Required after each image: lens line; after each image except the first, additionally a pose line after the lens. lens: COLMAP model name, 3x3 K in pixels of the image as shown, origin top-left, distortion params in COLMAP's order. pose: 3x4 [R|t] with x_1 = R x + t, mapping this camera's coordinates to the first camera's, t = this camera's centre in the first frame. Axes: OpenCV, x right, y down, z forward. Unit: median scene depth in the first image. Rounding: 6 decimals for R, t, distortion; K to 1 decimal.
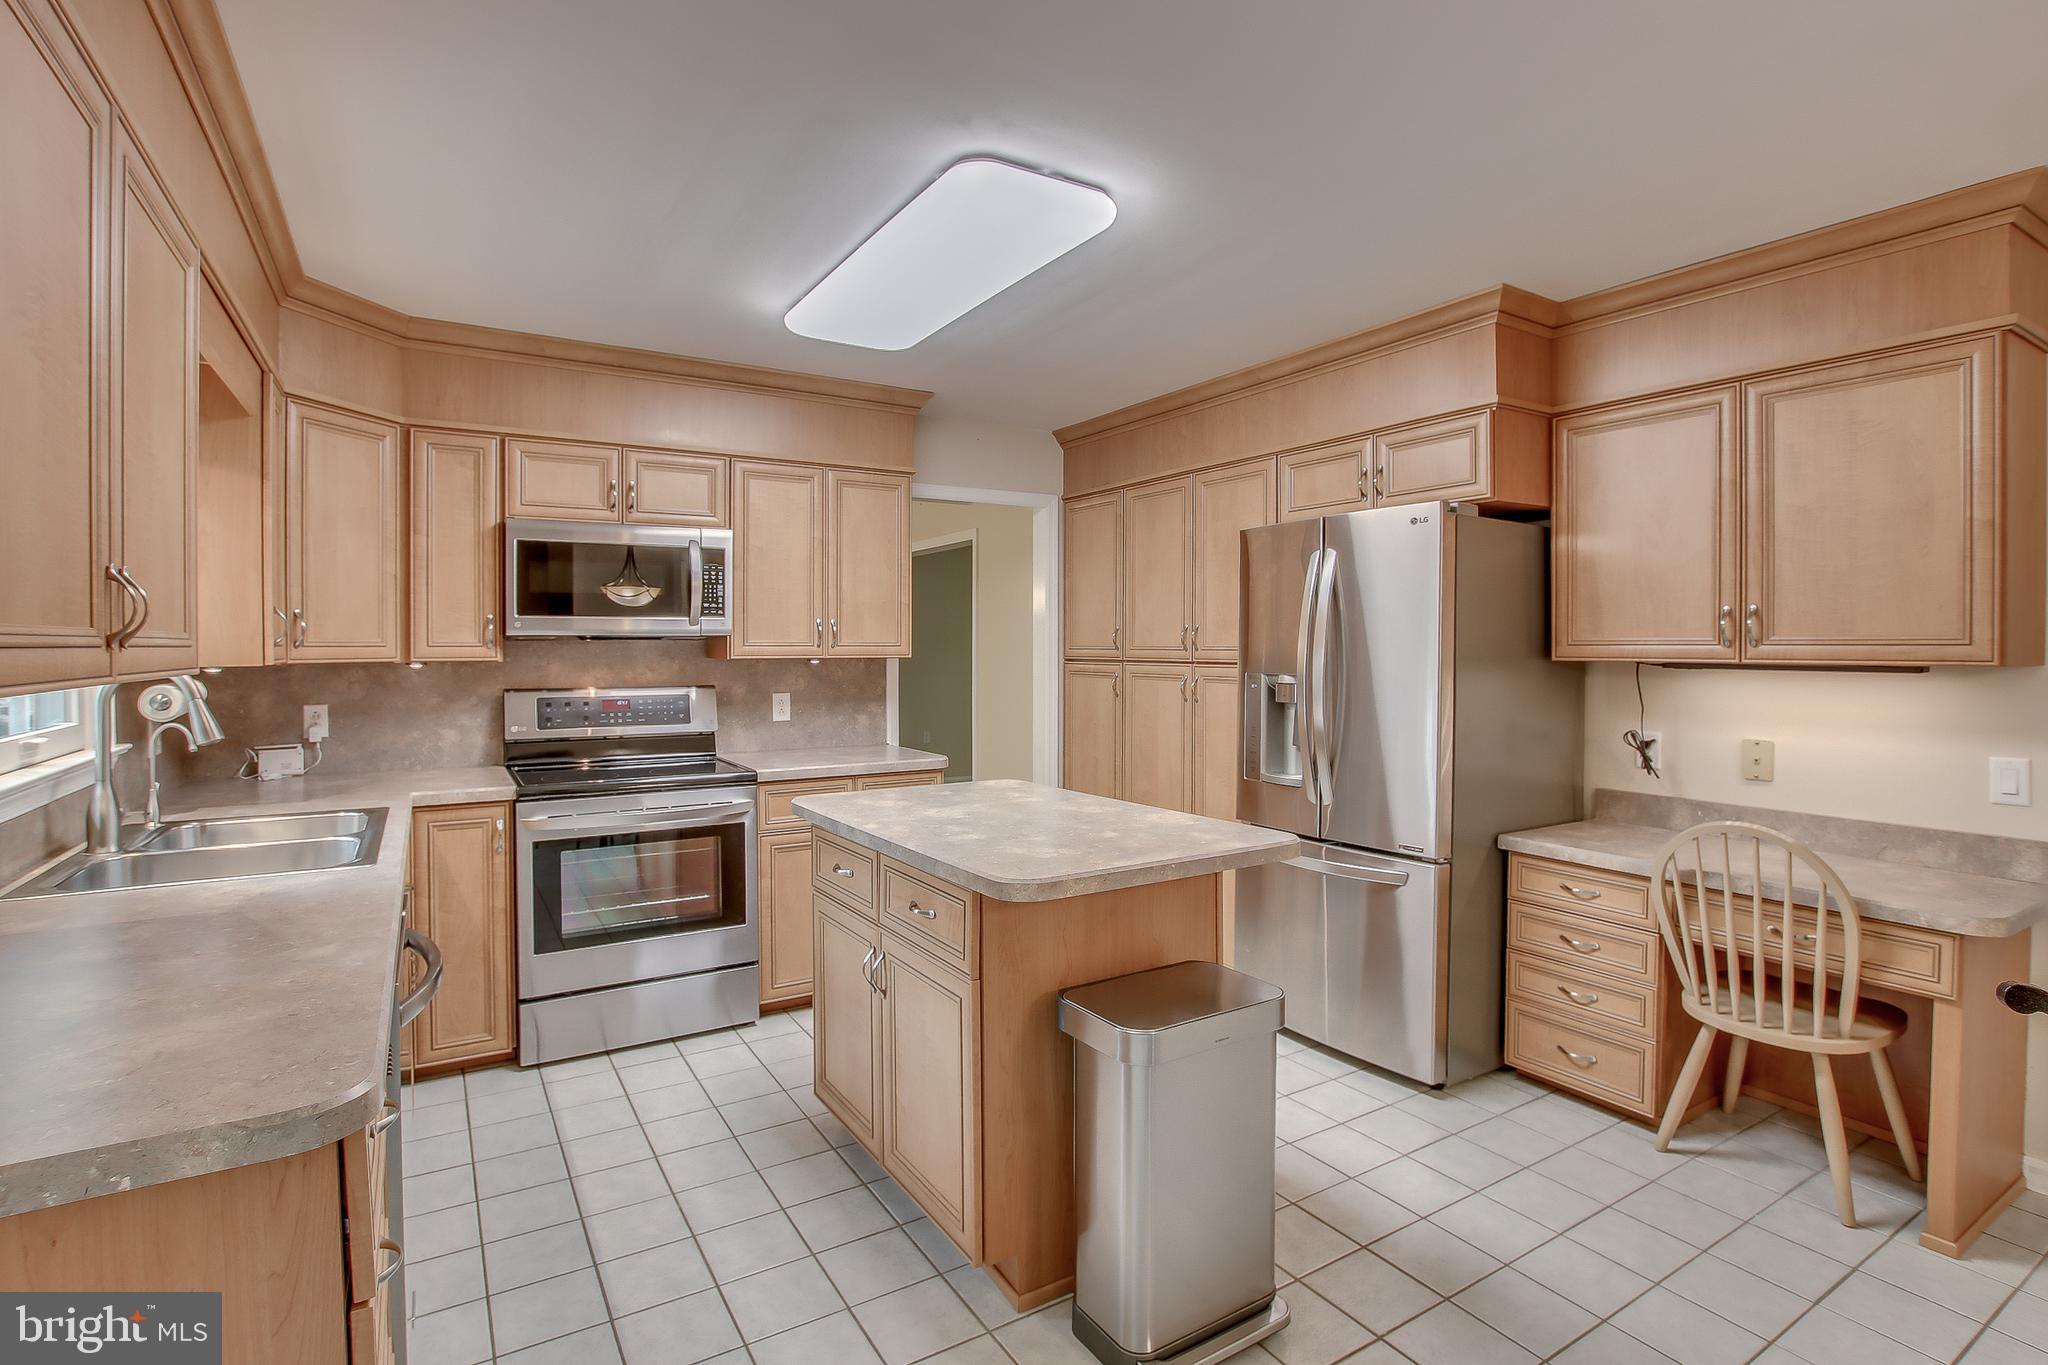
lens RADIAL K [[970.0, 0, 1022.8], [0, 970.0, 665.3], [0, 0, 1]] dist [-0.014823, 0.000002]
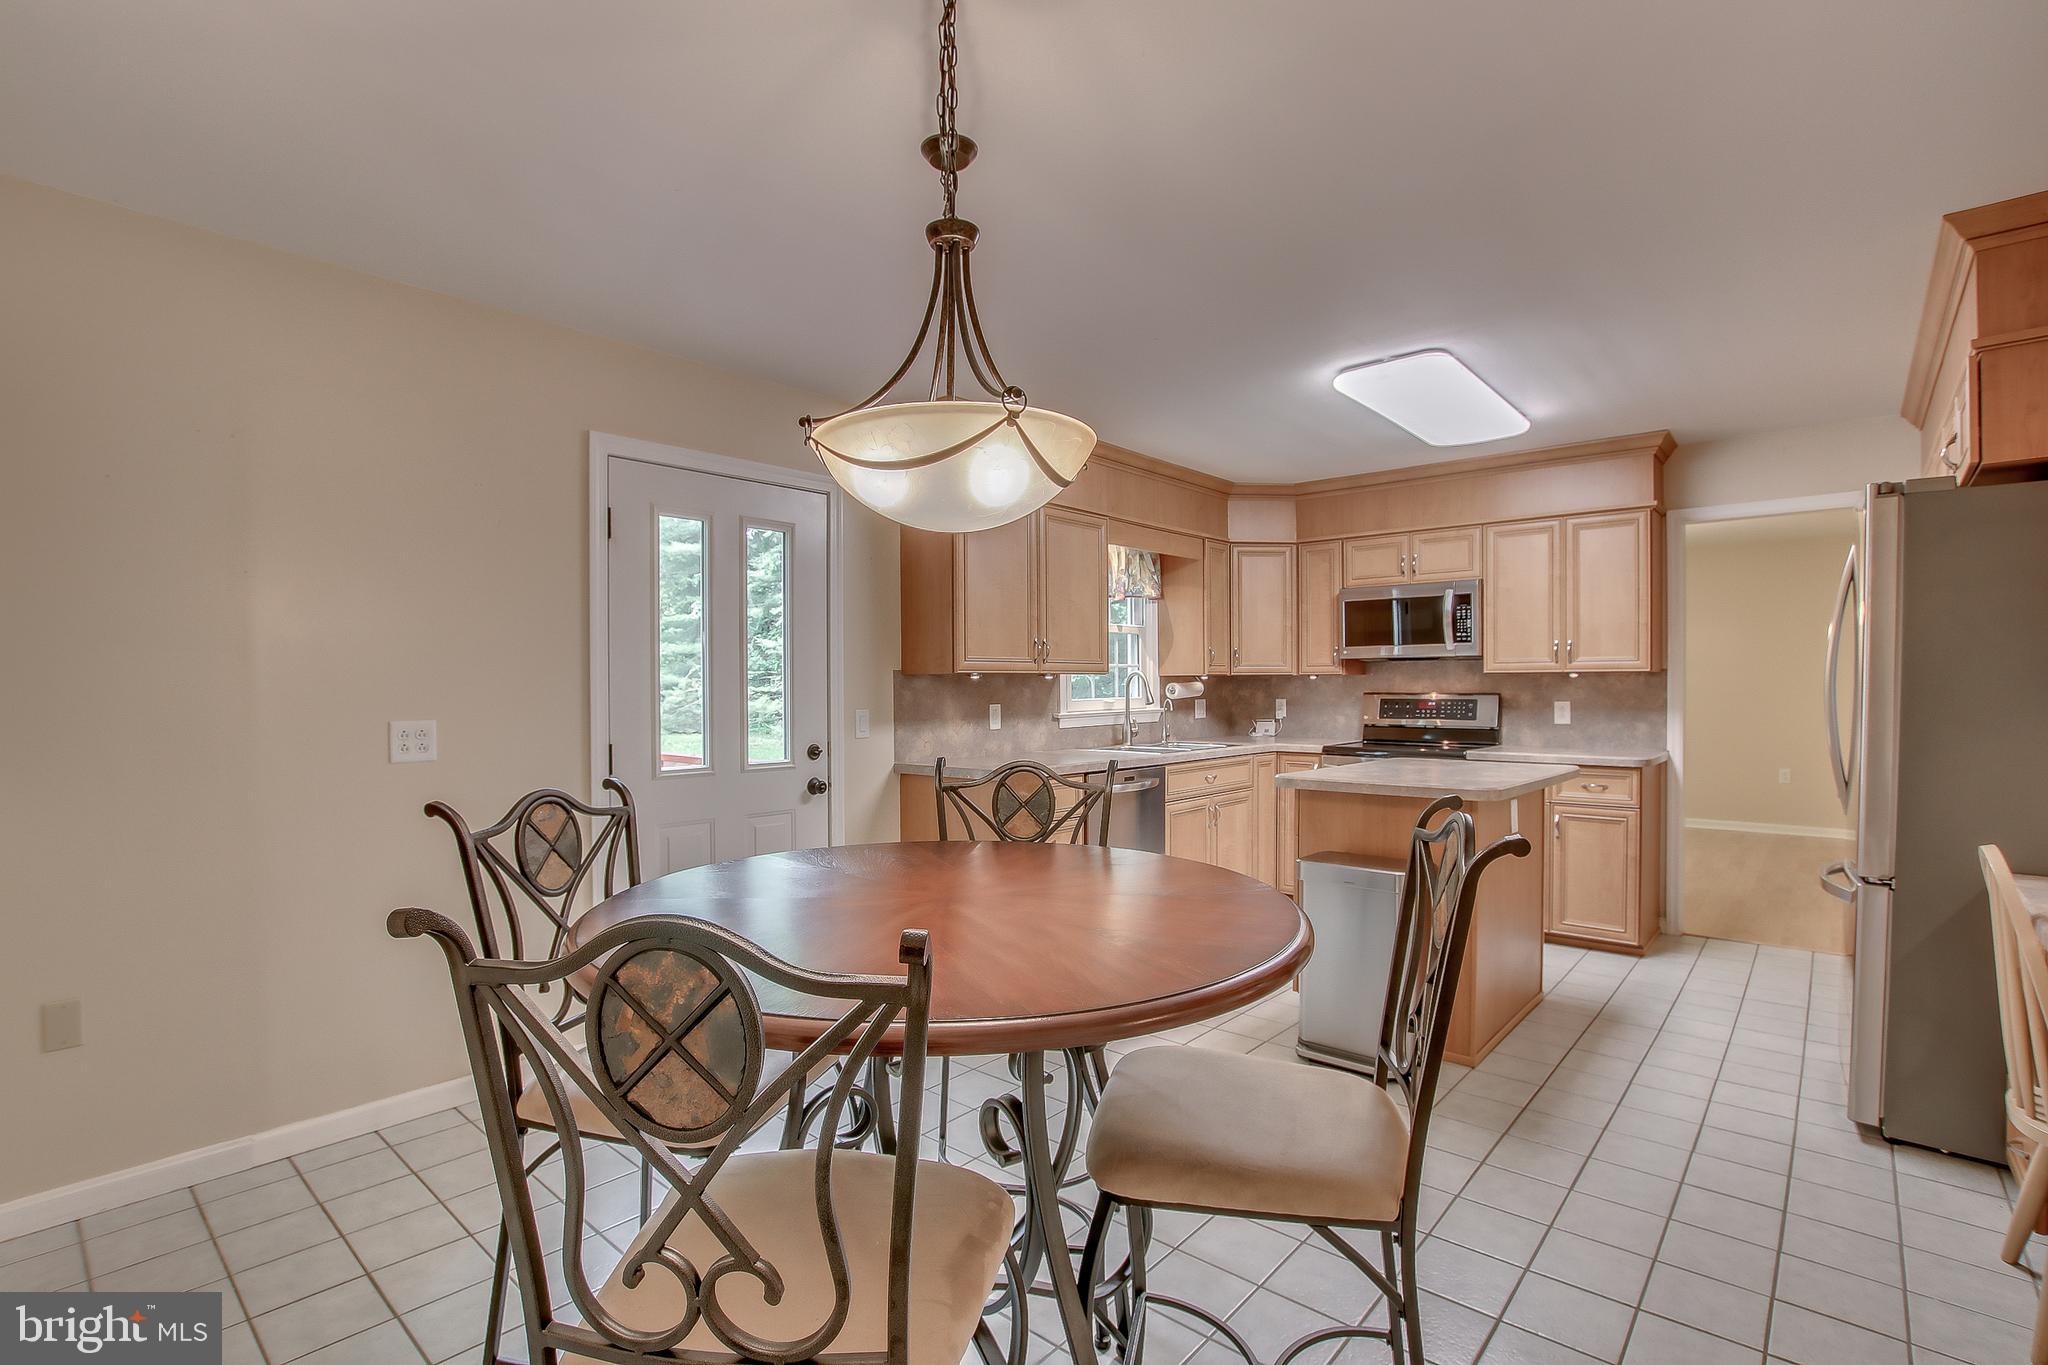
lens RADIAL K [[970.0, 0, 1025.3], [0, 970.0, 687.9], [0, 0, 1]] dist [-0.014823, 0.000002]
pose [[0.297043, 0.002840, -0.954860, 0.836943], [-0.016896, 0.999855, -0.002283, 0.030247], [0.954715, 0.016812, 0.297047, -0.021667]]
